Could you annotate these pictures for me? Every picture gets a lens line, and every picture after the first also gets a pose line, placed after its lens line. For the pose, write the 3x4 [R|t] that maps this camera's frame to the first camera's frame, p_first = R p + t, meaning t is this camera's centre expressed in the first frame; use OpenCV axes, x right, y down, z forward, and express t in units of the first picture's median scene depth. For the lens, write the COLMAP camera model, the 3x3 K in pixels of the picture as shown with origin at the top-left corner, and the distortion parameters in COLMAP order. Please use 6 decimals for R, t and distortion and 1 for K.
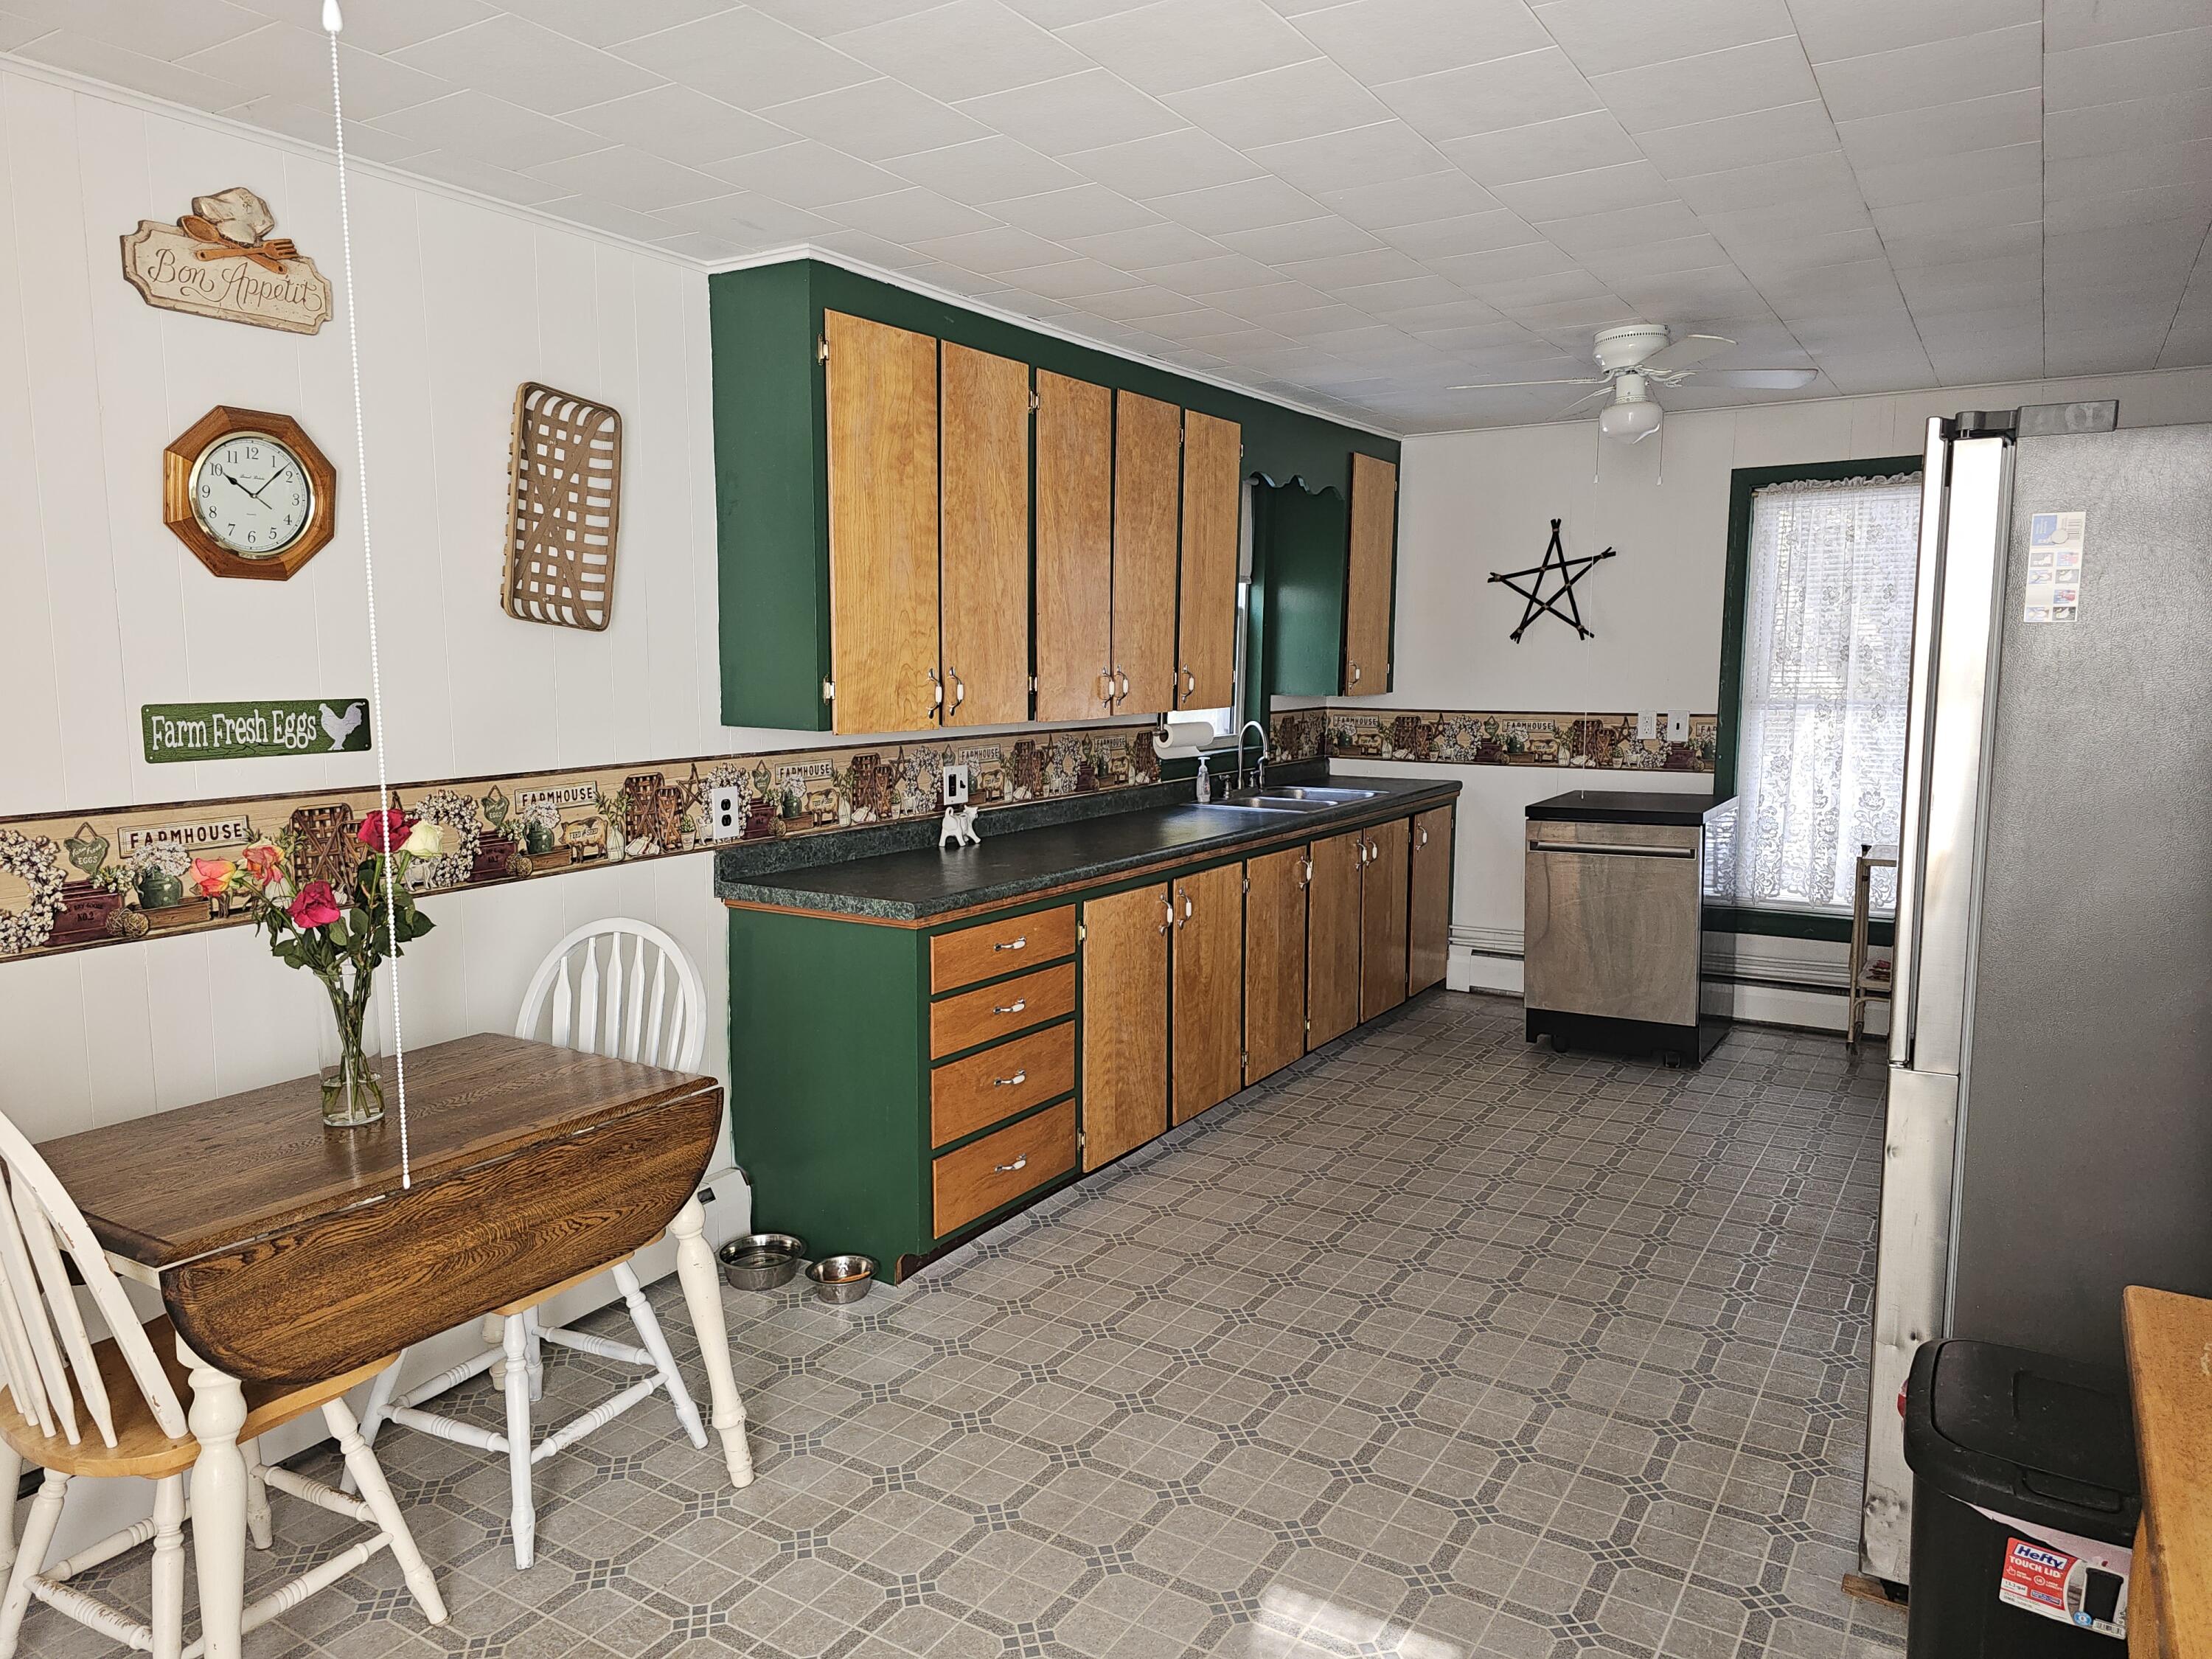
lens RADIAL K [[1485.3, 0, 1101.5], [0, 1485.3, 848.1], [0, 0, 1]] dist [0.069817, -0.060893]
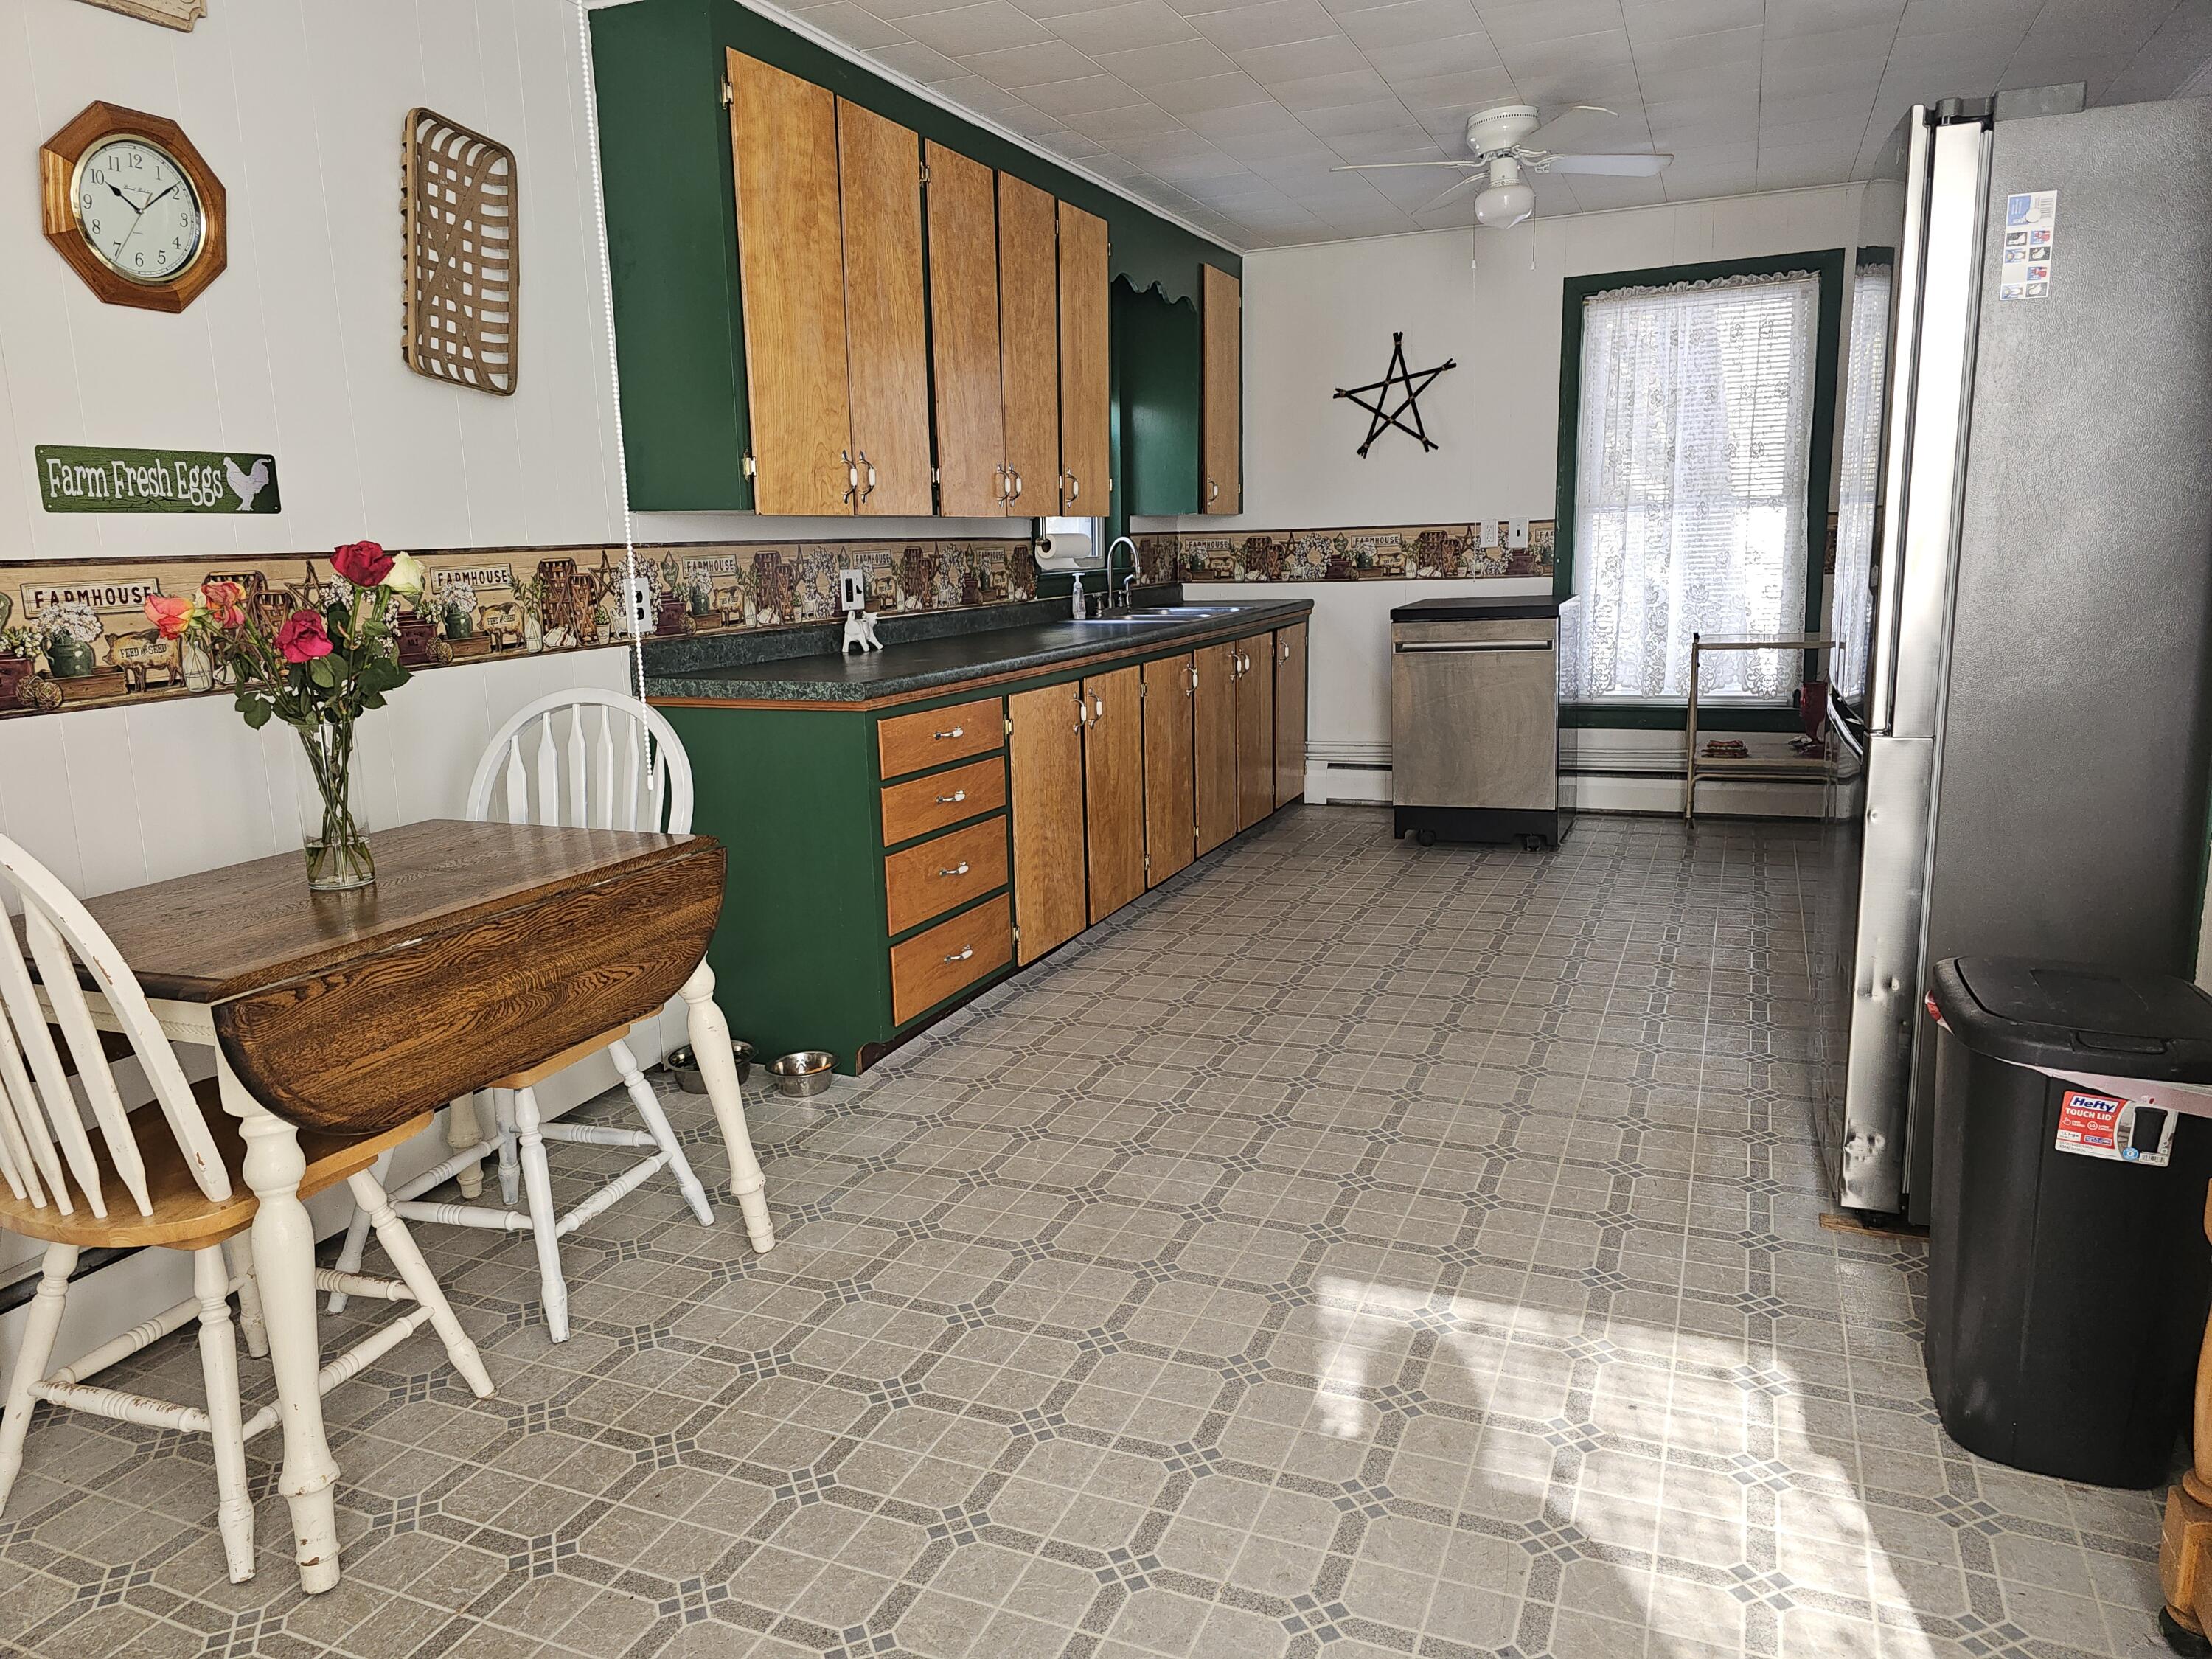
lens RADIAL K [[1485.3, 0, 1099.4], [0, 1485.3, 826.4], [0, 0, 1]] dist [0.069817, -0.060893]
pose [[0.987041, -0.055767, 0.150468, -0.119530], [0.047005, 0.997020, 0.061177, 0.075052], [-0.153431, -0.053311, 0.986720, 0.011481]]
